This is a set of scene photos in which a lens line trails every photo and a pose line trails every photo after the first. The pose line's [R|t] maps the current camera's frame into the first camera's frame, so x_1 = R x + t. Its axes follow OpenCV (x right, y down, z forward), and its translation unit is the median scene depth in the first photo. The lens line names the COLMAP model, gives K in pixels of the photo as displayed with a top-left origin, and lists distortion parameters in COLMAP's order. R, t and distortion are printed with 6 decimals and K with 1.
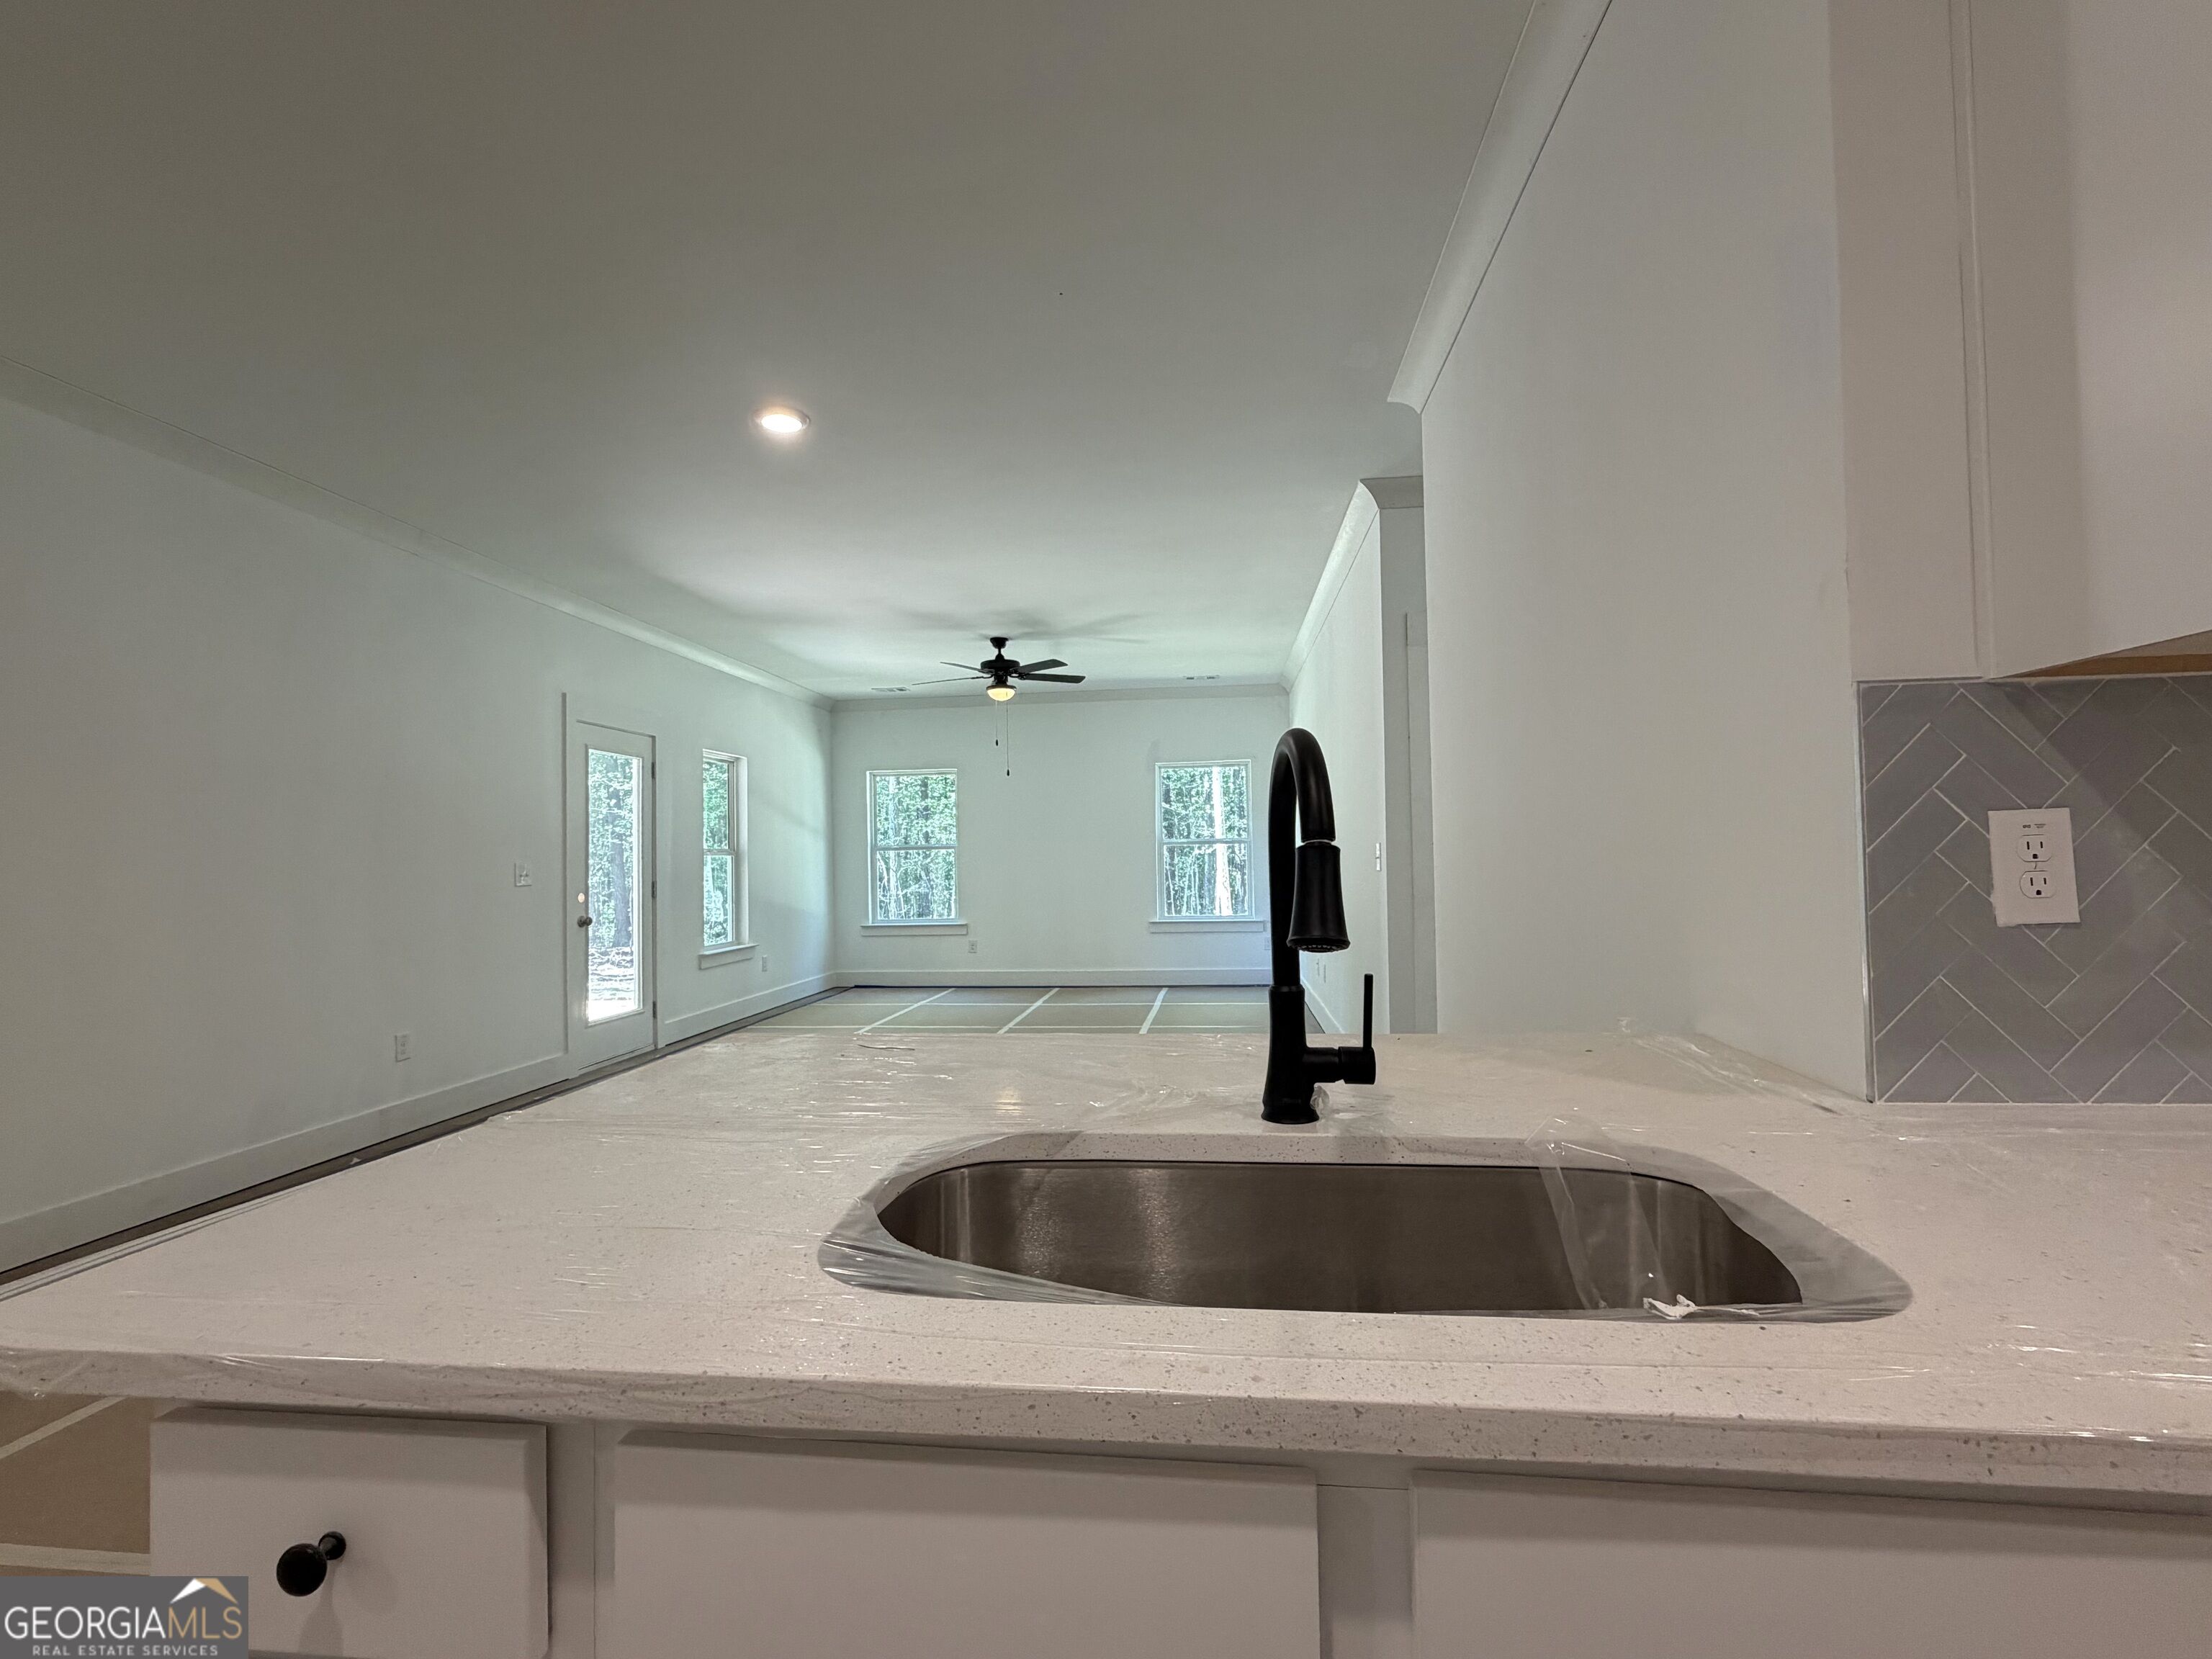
lens RADIAL K [[998.2, 0, 1120.5], [0, 998.2, 822.3], [0, 0, 1]] dist [-0.003319, -0.000313]
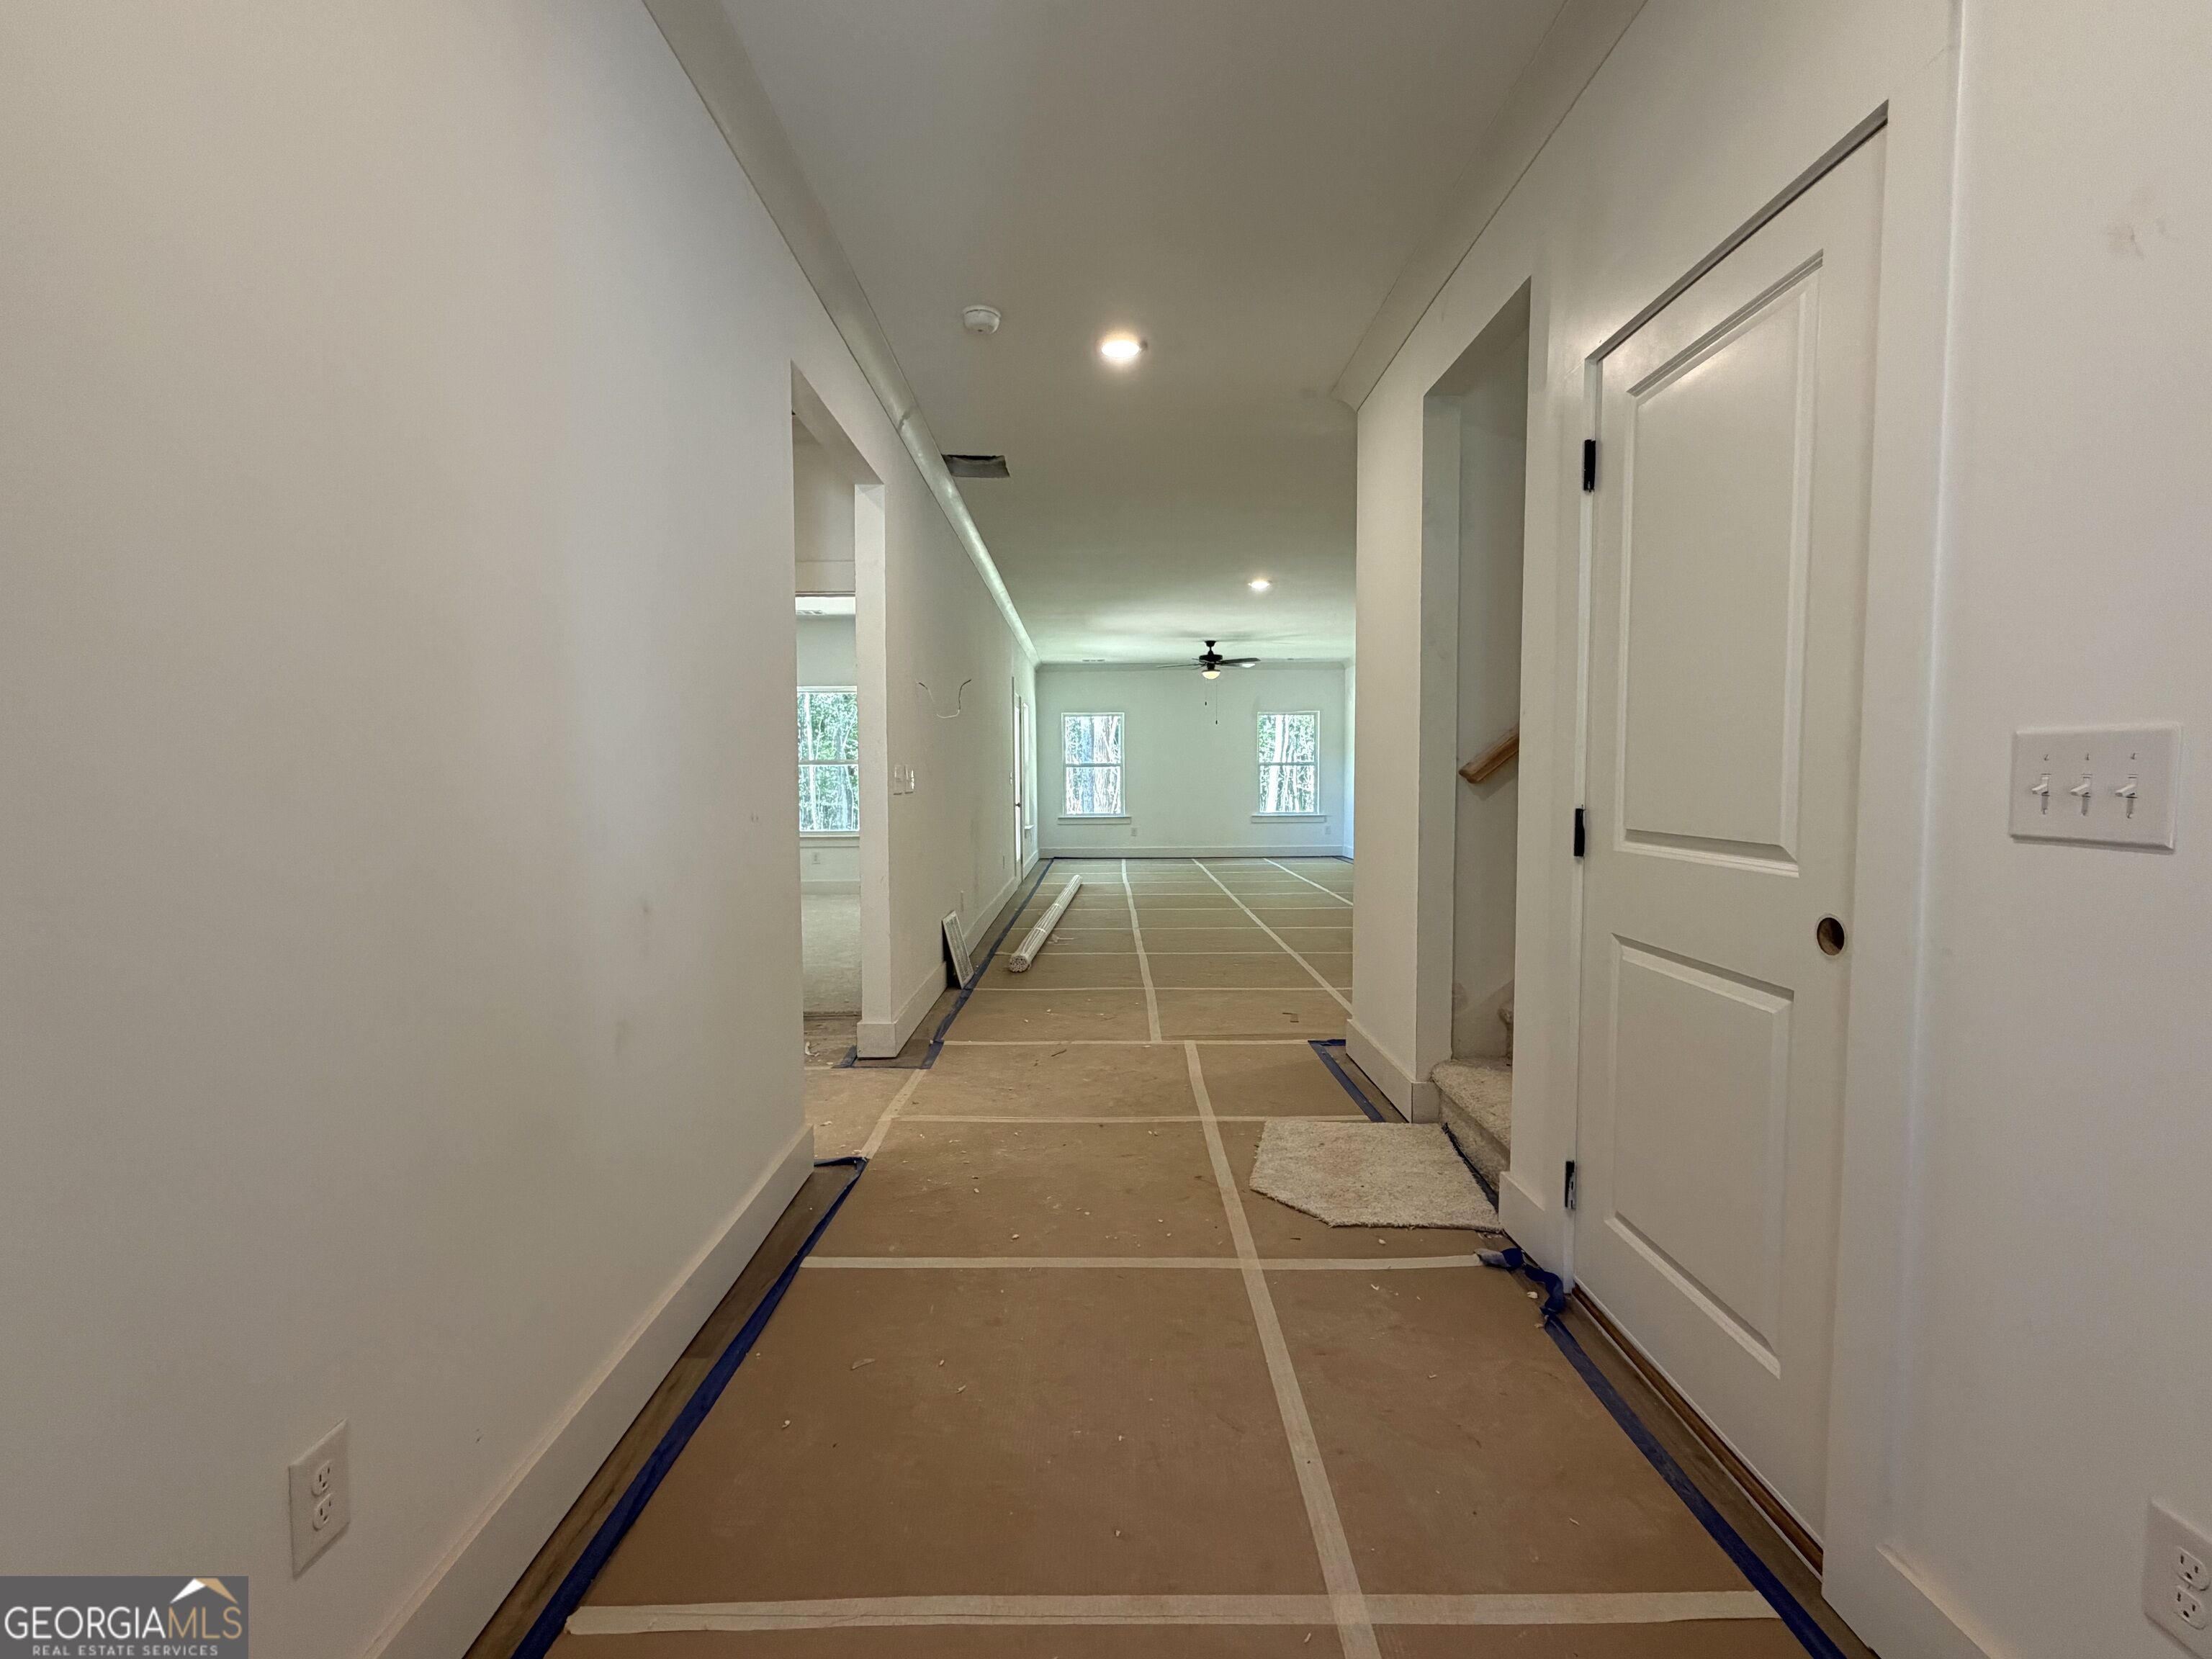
lens RADIAL K [[998.2, 0, 1108.9], [0, 998.2, 820.2], [0, 0, 1]] dist [-0.003319, -0.000313]
pose [[0.994331, 0.010543, 0.105807, -0.461941], [-0.018825, 0.996809, 0.077578, -0.012329], [-0.104652, -0.079130, 0.991356, -0.657705]]
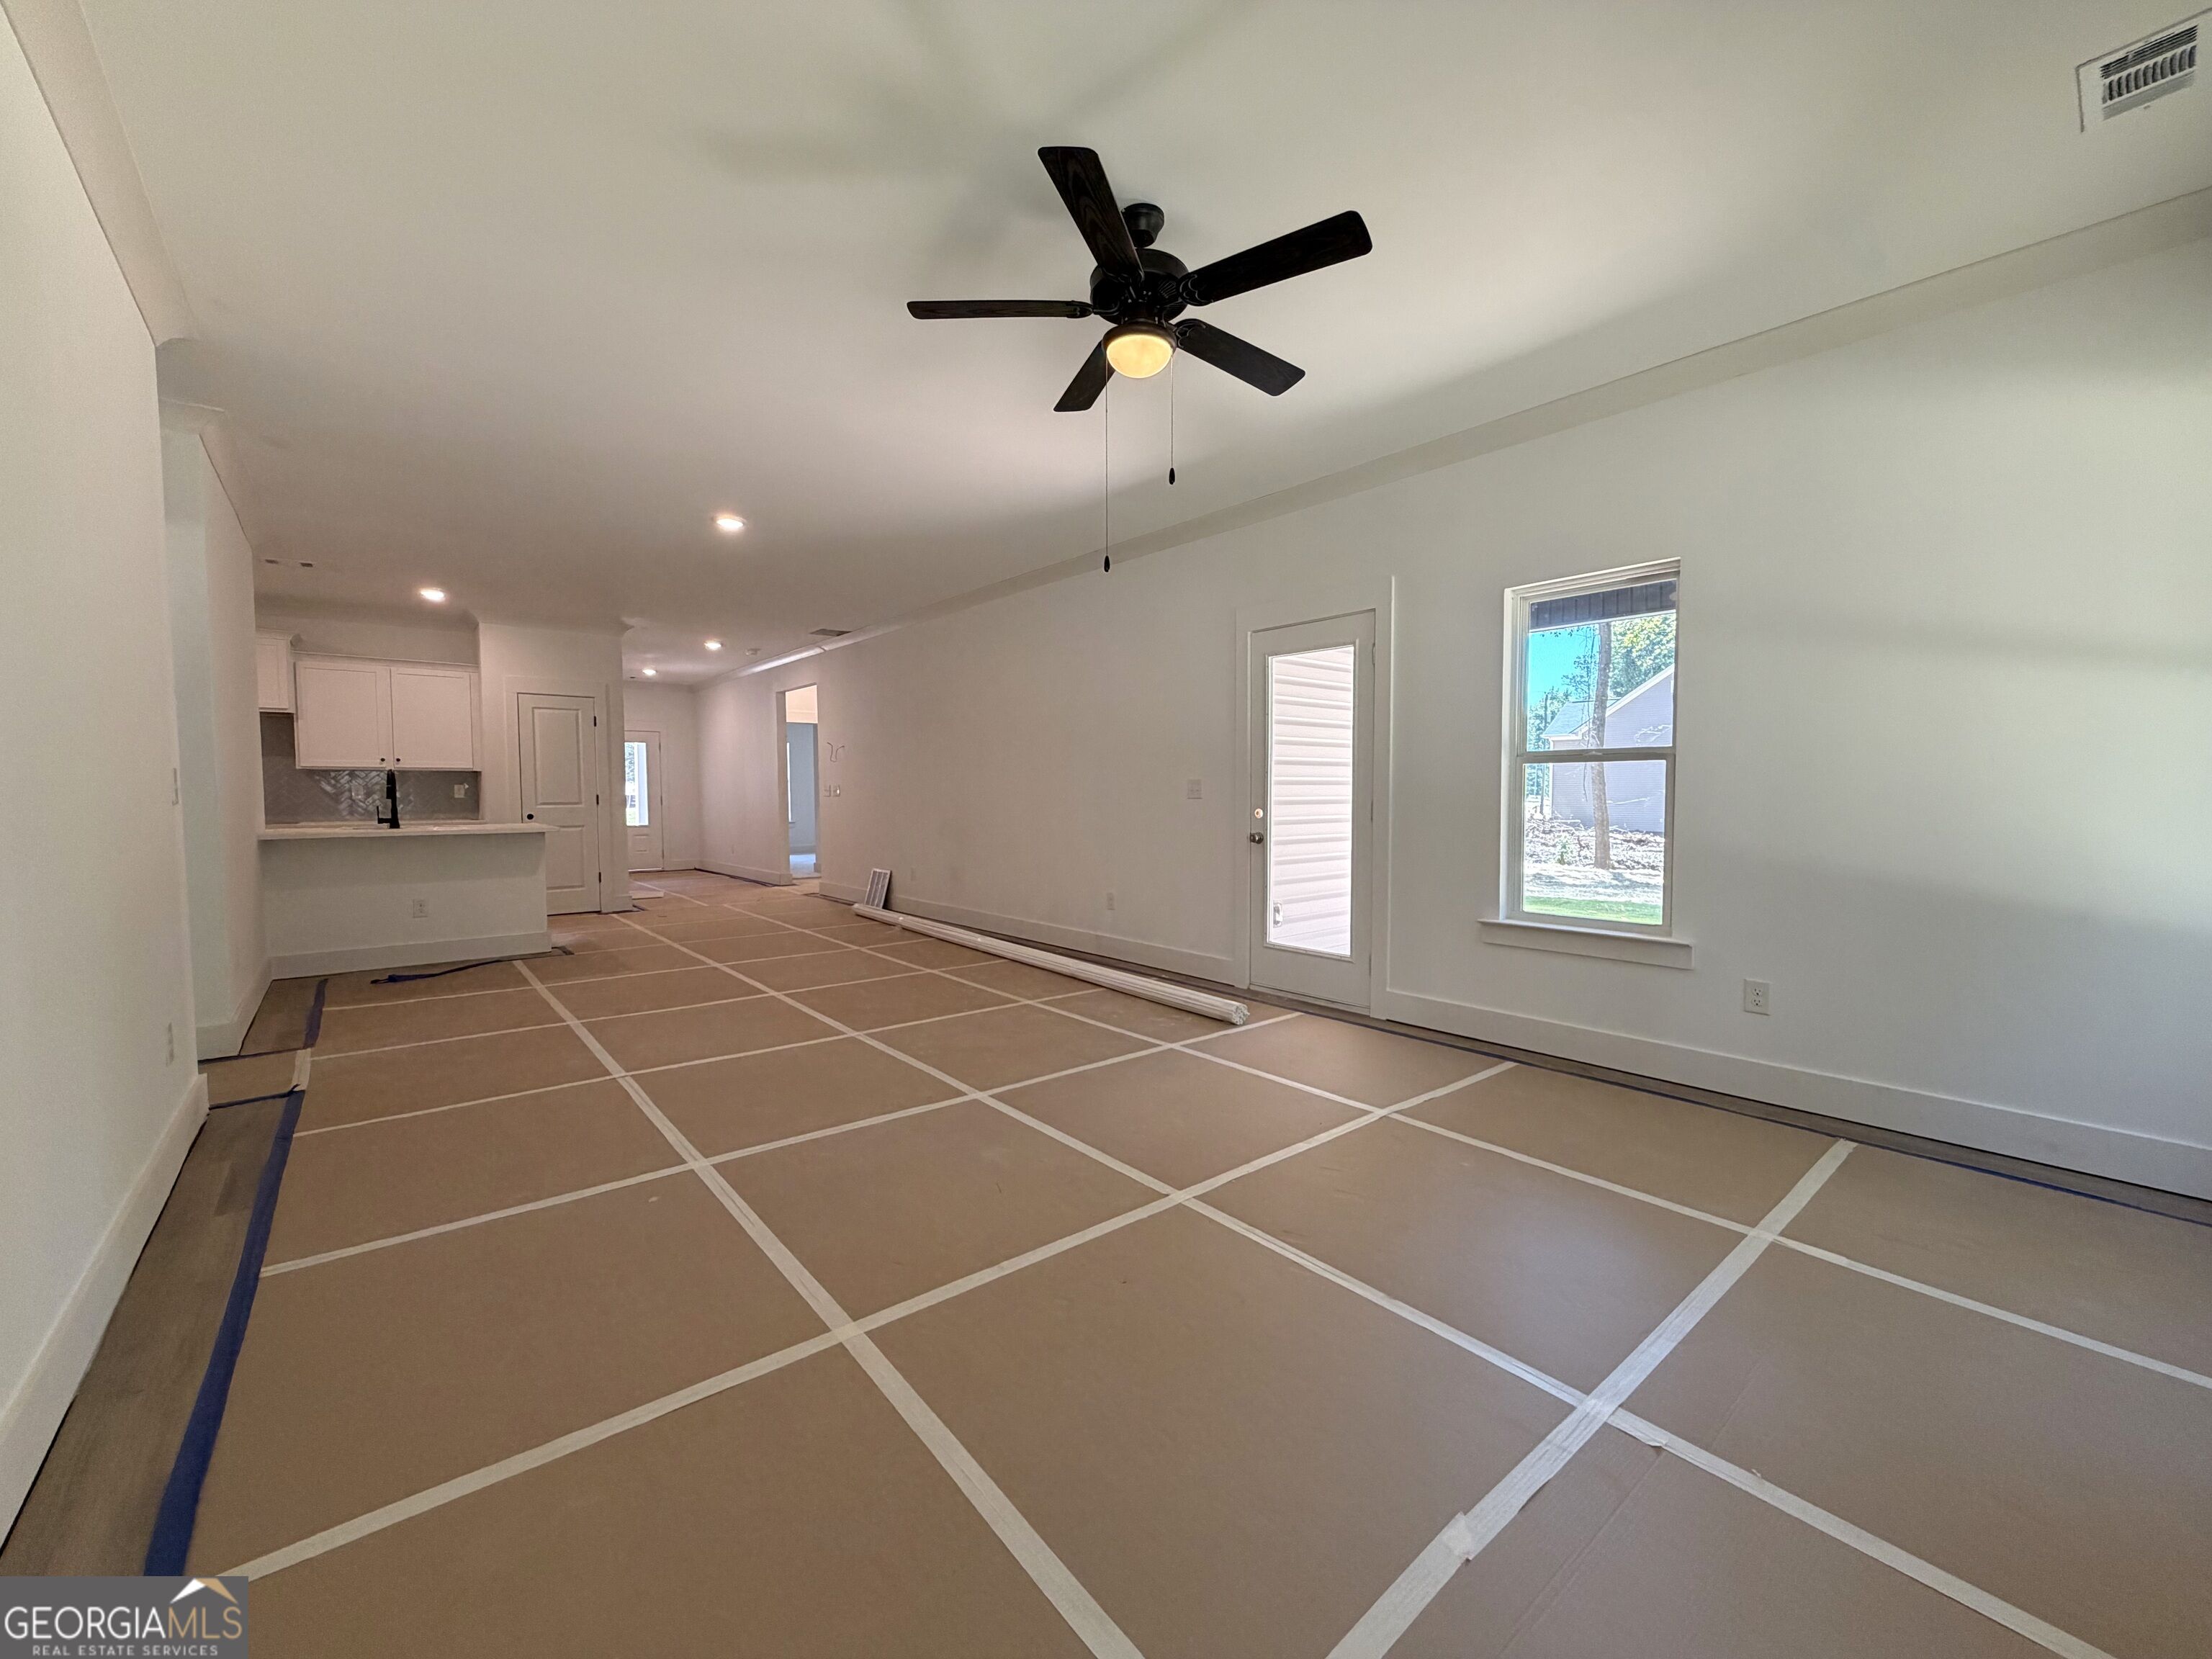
lens RADIAL K [[886.1, 0, 1099.0], [0, 886.1, 823.9], [0, 0, 1]] dist [0.000761, 0.000702]
pose [[-0.704688, 0.047188, -0.707946, 0.152404], [0.041860, 0.998813, 0.024908, 0.047297], [0.708281, -0.012082, -0.705827, 1.232589]]
